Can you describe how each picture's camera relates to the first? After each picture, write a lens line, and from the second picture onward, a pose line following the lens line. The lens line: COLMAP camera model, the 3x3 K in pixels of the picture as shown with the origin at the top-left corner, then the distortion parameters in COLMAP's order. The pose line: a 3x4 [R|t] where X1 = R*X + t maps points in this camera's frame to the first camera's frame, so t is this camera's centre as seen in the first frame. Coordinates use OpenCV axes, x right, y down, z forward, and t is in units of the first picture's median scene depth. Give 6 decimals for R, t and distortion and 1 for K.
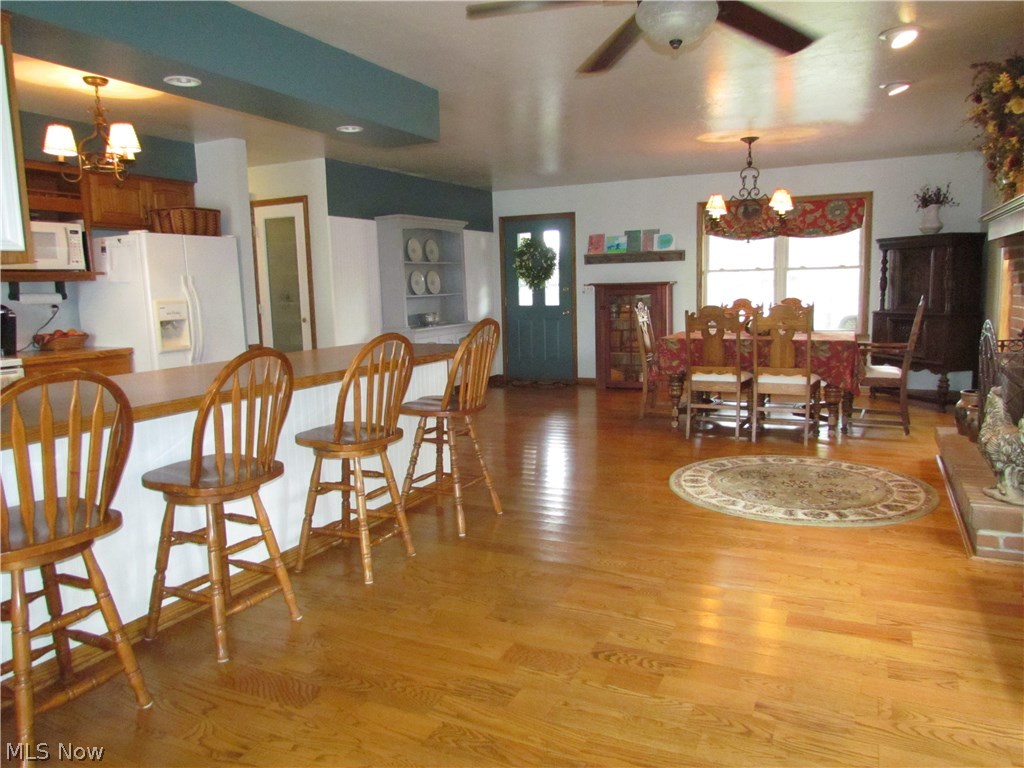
lens RADIAL K [[739.3, 0, 515.6], [0, 739.3, 385.5], [0, 0, 1]] dist [-0.032290, 0.014788]
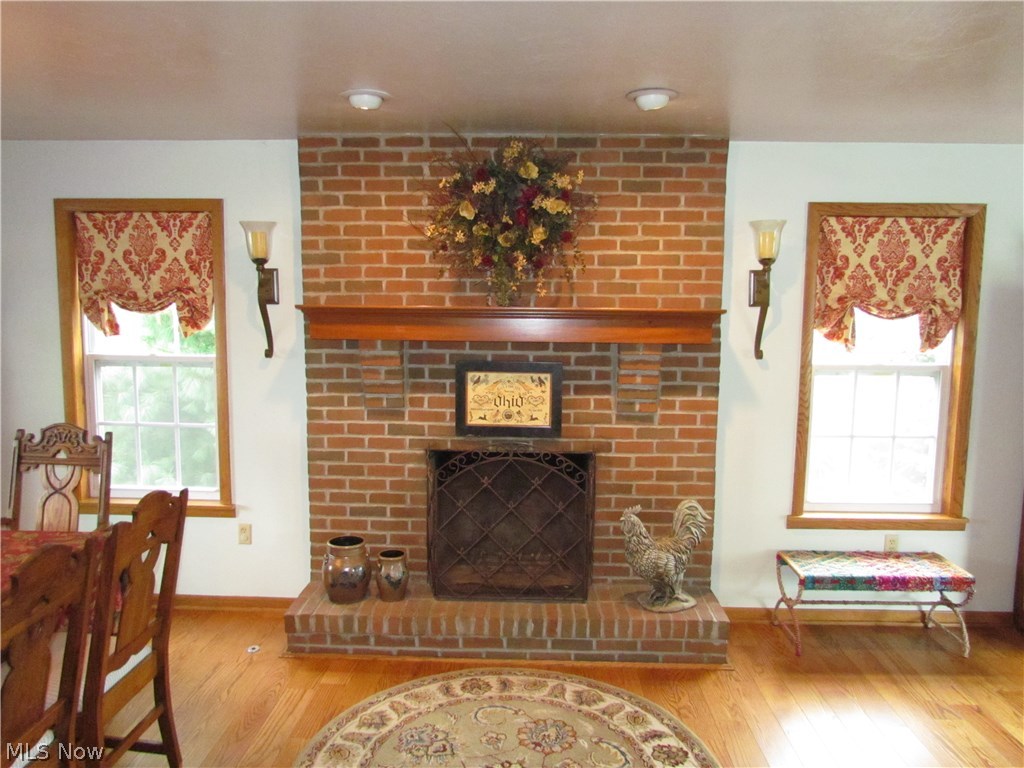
lens RADIAL K [[739.3, 0, 510.2], [0, 739.3, 380.4], [0, 0, 1]] dist [-0.032290, 0.014788]
pose [[-0.398125, -0.092418, 0.912664, -0.126842], [0.126190, 0.979936, 0.154277, -0.282694], [-0.908610, 0.176591, -0.378475, 1.256672]]
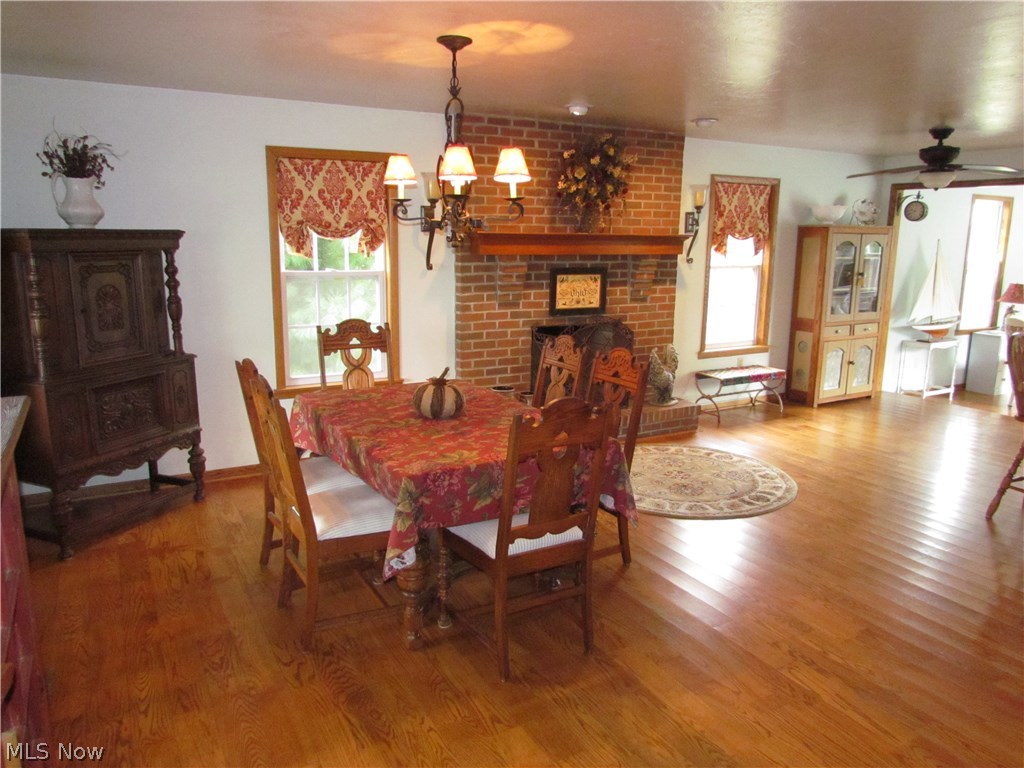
lens RADIAL K [[739.3, 0, 504.4], [0, 739.3, 385.4], [0, 0, 1]] dist [-0.032290, 0.014788]
pose [[-0.812363, -0.109824, 0.572717, -0.041294], [0.085343, 0.949142, 0.303061, -0.395606], [-0.576873, 0.295073, -0.761675, 2.142845]]
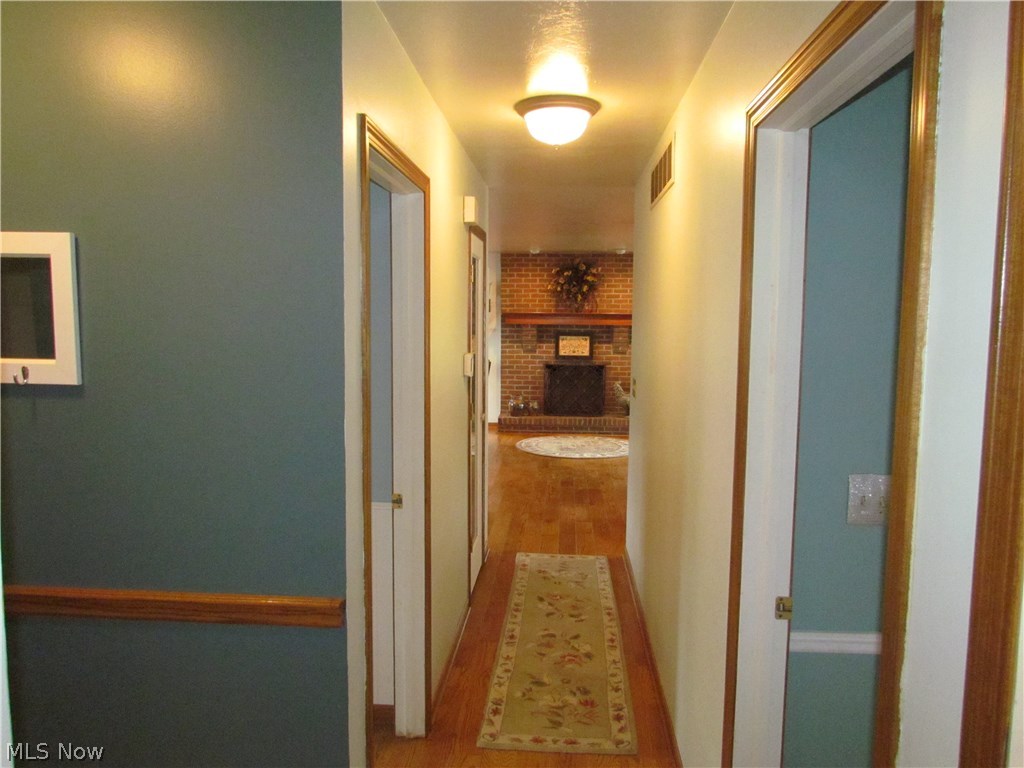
lens RADIAL K [[739.3, 0, 511.6], [0, 739.3, 385.2], [0, 0, 1]] dist [-0.032290, 0.014788]
pose [[-0.364271, -0.079674, 0.927879, -1.545914], [0.129304, 0.982357, 0.135115, -0.356299], [-0.922273, 0.169197, -0.347542, 2.000283]]
